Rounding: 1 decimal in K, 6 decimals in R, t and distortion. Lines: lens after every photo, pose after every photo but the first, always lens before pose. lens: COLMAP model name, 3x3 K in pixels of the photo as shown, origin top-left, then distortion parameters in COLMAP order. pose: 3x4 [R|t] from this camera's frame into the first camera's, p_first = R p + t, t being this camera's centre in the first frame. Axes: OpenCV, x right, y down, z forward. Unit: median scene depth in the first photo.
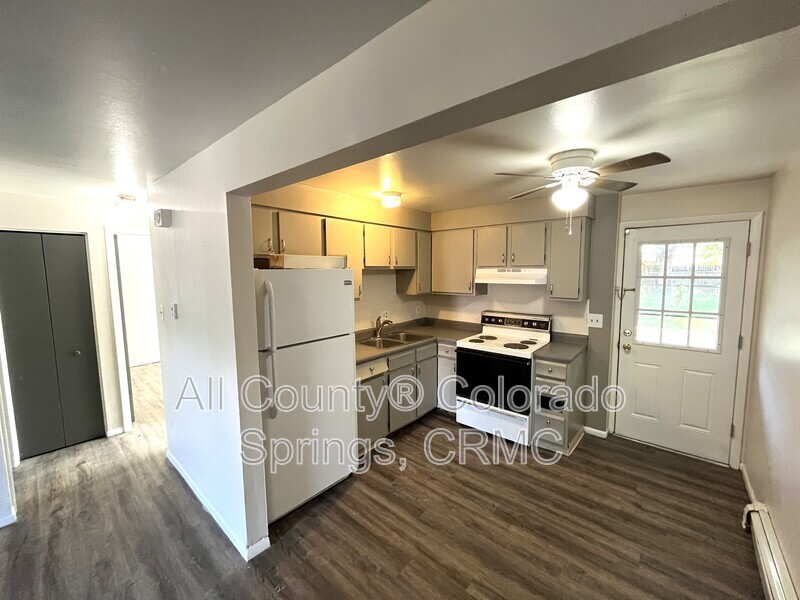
lens RADIAL K [[322.4, 0, 401.8], [0, 322.4, 299.9], [0, 0, 1]] dist [-0.001080, -0.000044]
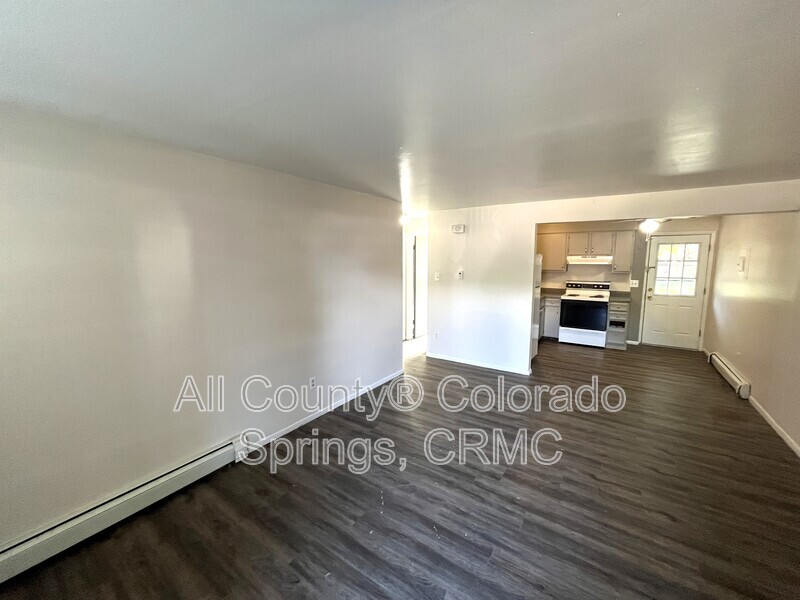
lens RADIAL K [[322.4, 0, 401.8], [0, 322.4, 299.9], [0, 0, 1]] dist [-0.001080, -0.000044]
pose [[0.993185, -0.005575, 0.116415, -1.040299], [0.002220, 0.999579, 0.028930, 0.106724], [-0.116527, -0.028475, 0.992779, -0.775633]]
